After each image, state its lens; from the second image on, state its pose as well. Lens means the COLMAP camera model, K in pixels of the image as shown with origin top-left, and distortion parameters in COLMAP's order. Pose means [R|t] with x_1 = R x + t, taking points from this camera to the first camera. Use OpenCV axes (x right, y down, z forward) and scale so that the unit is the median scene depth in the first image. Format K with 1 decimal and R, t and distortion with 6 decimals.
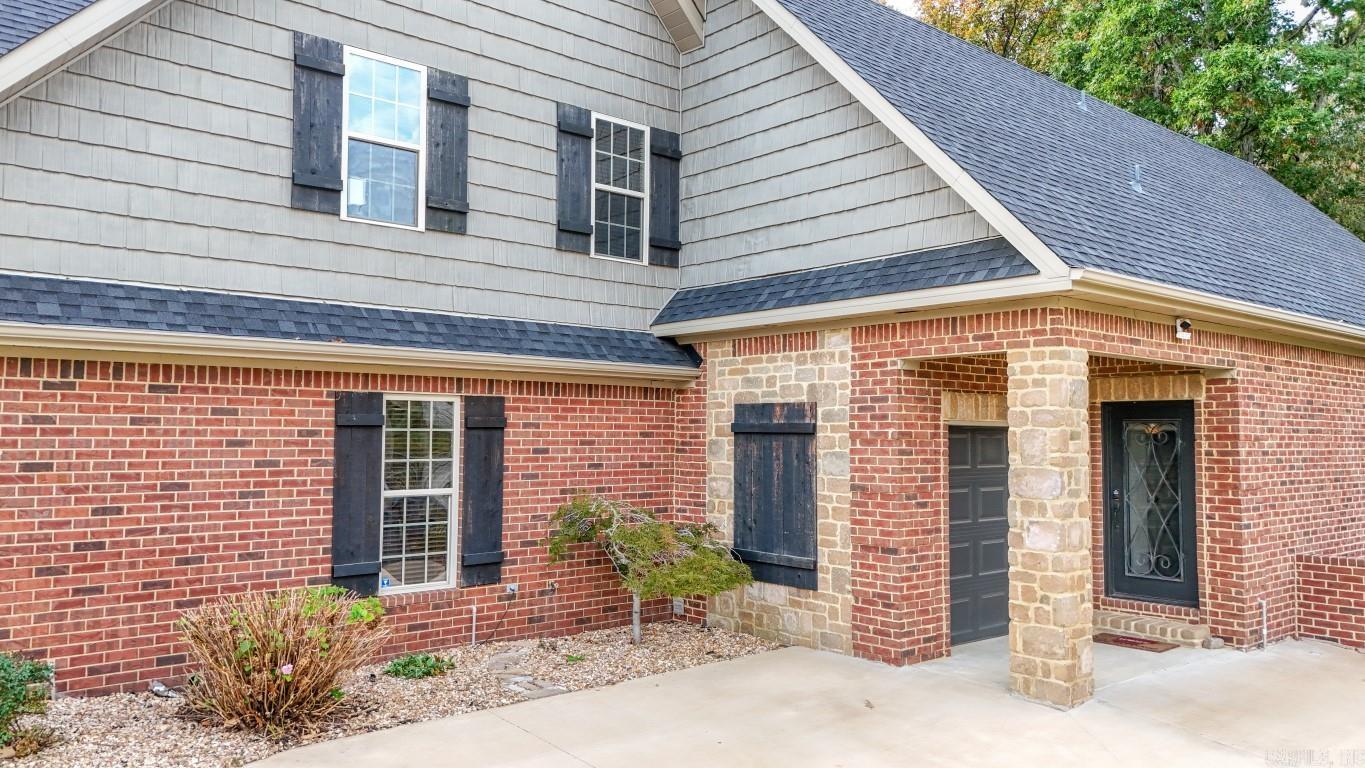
lens RADIAL K [[997.9, 0, 682.5], [0, 997.9, 384.0], [0, 0, 1]] dist [0.085432, -0.090363]
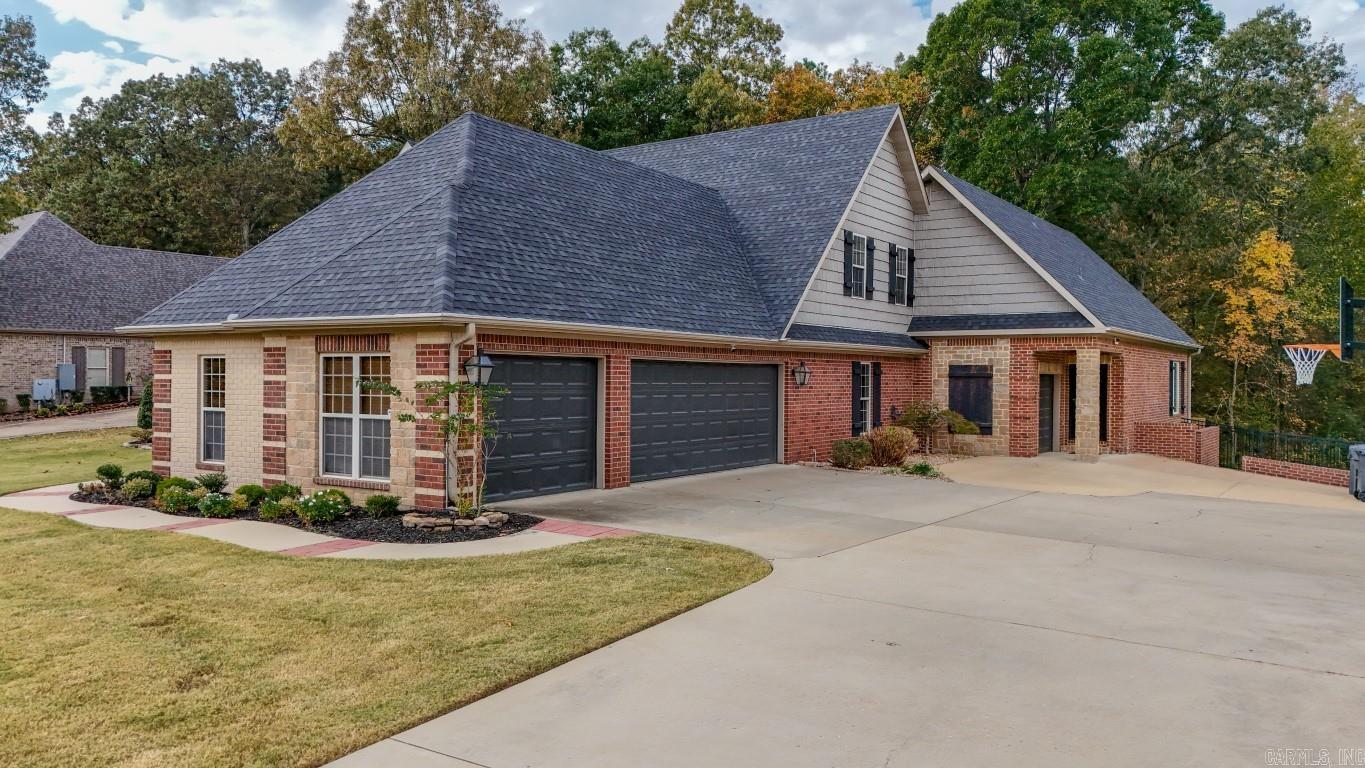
lens RADIAL K [[997.9, 0, 682.5], [0, 997.9, 384.0], [0, 0, 1]] dist [0.085432, -0.090363]
pose [[0.964987, 0.000405, 0.262298, -1.328524], [-0.016160, 0.998191, 0.057913, -0.071649], [-0.261800, -0.060124, 0.963248, -1.330617]]
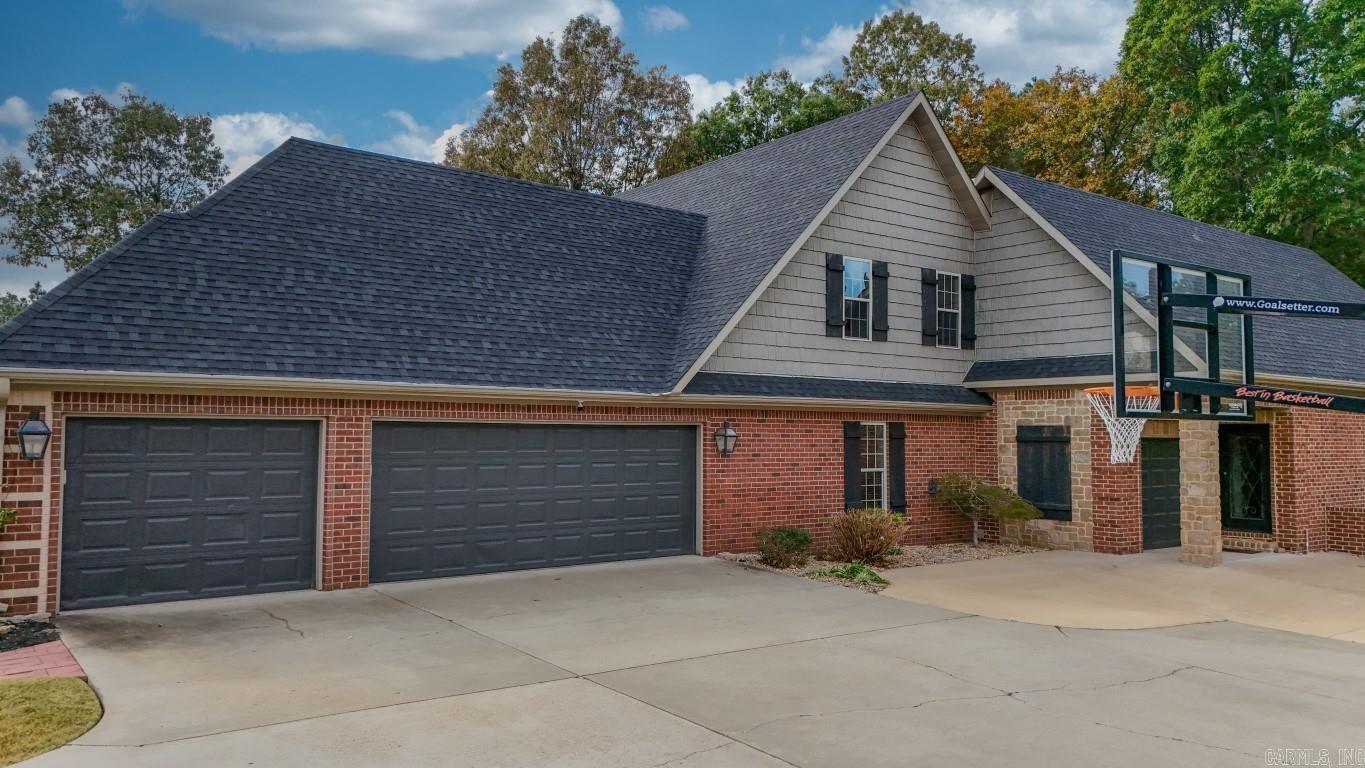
lens RADIAL K [[997.9, 0, 682.5], [0, 997.9, 384.0], [0, 0, 1]] dist [0.085432, -0.090363]
pose [[0.998455, -0.002539, -0.055506, -0.499324], [0.002494, 0.999997, -0.000876, -0.061417], [0.055508, 0.000736, 0.998458, -0.986359]]
